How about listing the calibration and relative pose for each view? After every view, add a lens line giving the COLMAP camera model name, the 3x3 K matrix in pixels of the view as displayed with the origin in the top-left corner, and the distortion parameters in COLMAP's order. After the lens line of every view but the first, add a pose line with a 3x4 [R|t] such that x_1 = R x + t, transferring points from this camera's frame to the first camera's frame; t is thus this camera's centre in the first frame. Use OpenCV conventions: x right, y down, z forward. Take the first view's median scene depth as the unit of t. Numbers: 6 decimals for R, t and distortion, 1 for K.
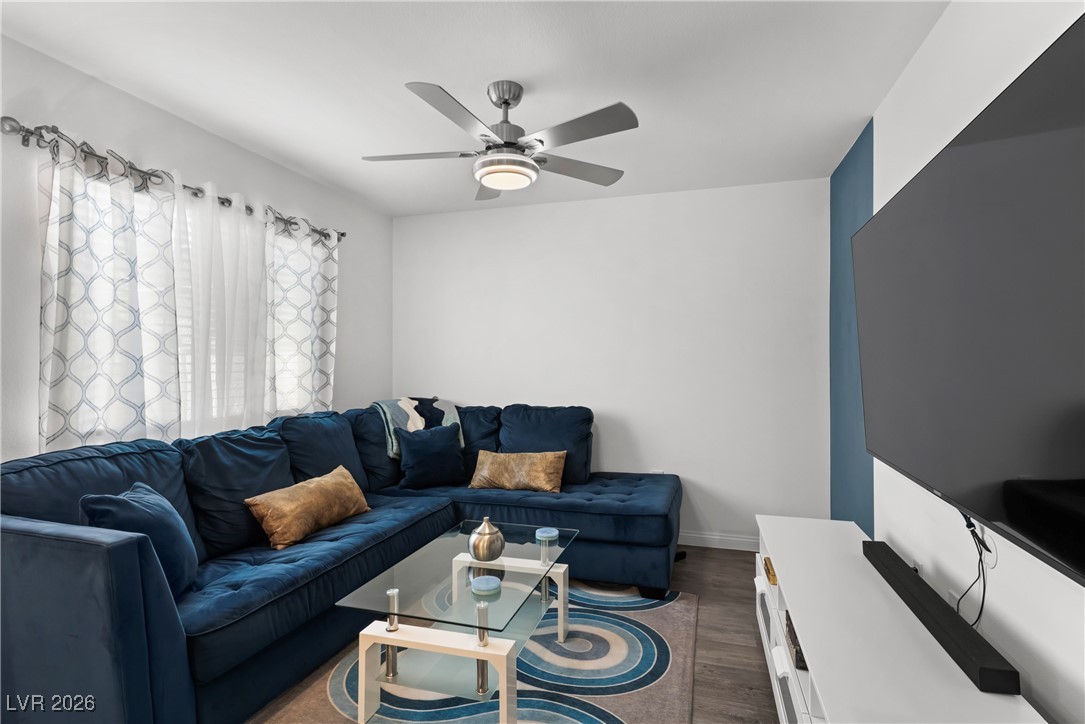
lens RADIAL K [[516.9, 0, 546.7], [0, 516.9, 365.9], [0, 0, 1]] dist [-0.000069, 0.001363]
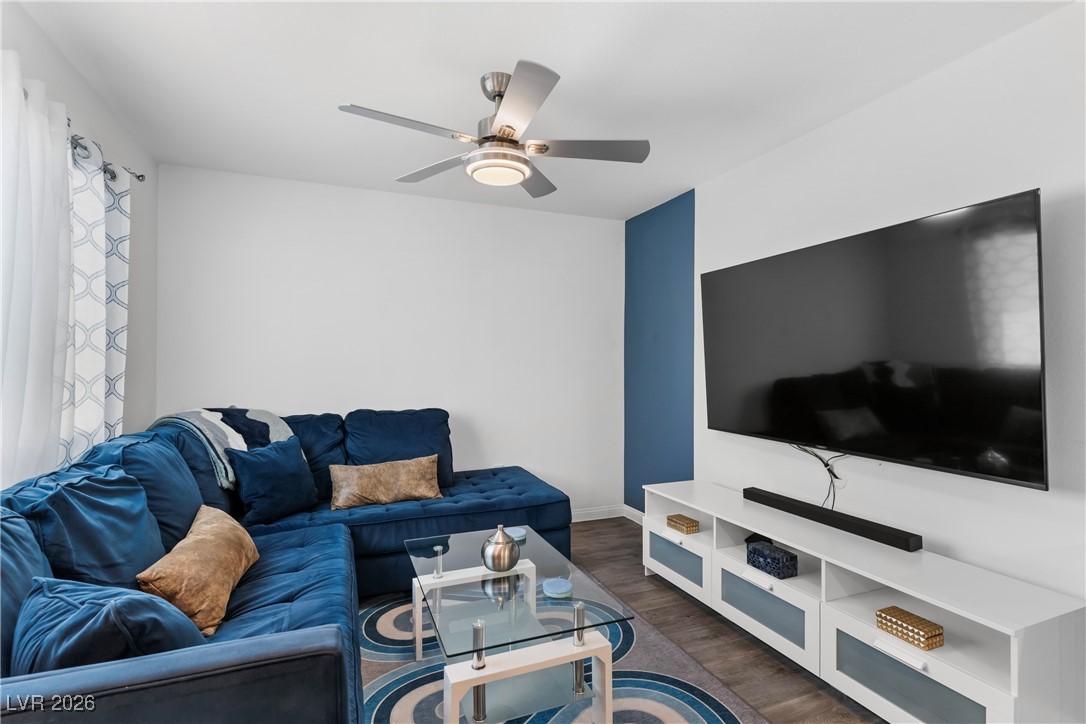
lens RADIAL K [[517.3, 0, 540.3], [0, 517.3, 361.6], [0, 0, 1]] dist [-0.000069, 0.001363]
pose [[0.779906, 0.003784, 0.625885, -0.426638], [0.000283, 0.999979, -0.006398, -0.002489], [-0.625896, 0.005167, 0.779889, 0.128962]]
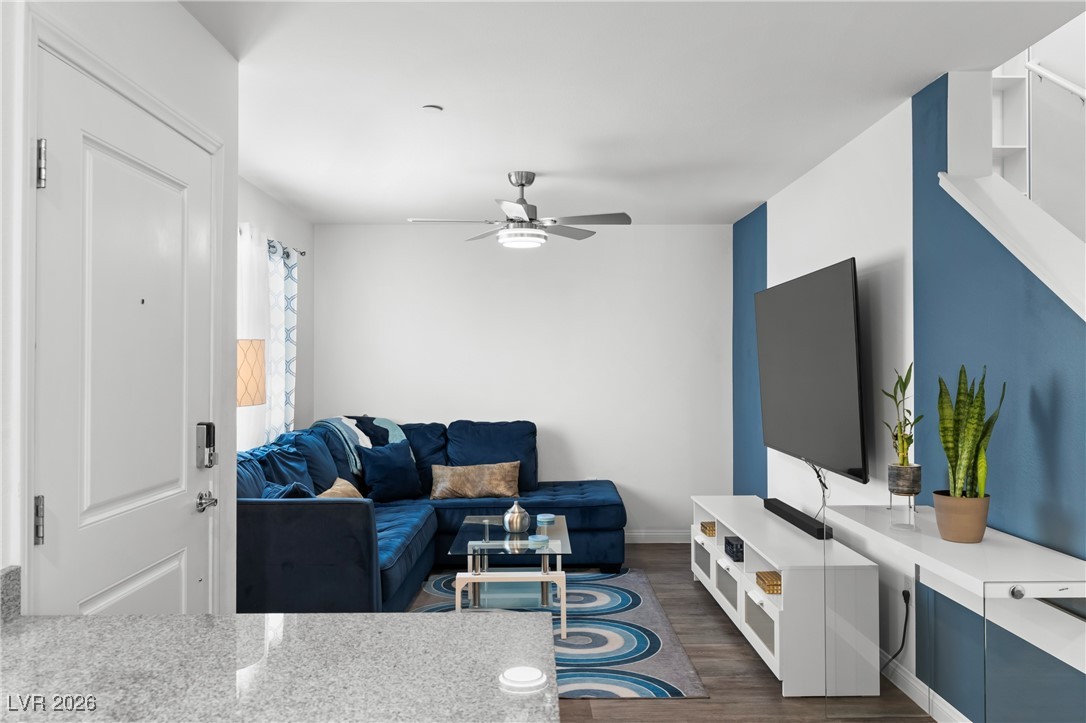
lens RADIAL K [[801.9, 0, 530.8], [0, 801.9, 366.2], [0, 0, 1]] dist [-0.003848, -0.006540]
pose [[0.957020, -0.001089, 0.290019, -0.440204], [0.002675, 0.999984, -0.005074, -0.028159], [-0.290009, 0.005632, 0.957007, -0.642585]]
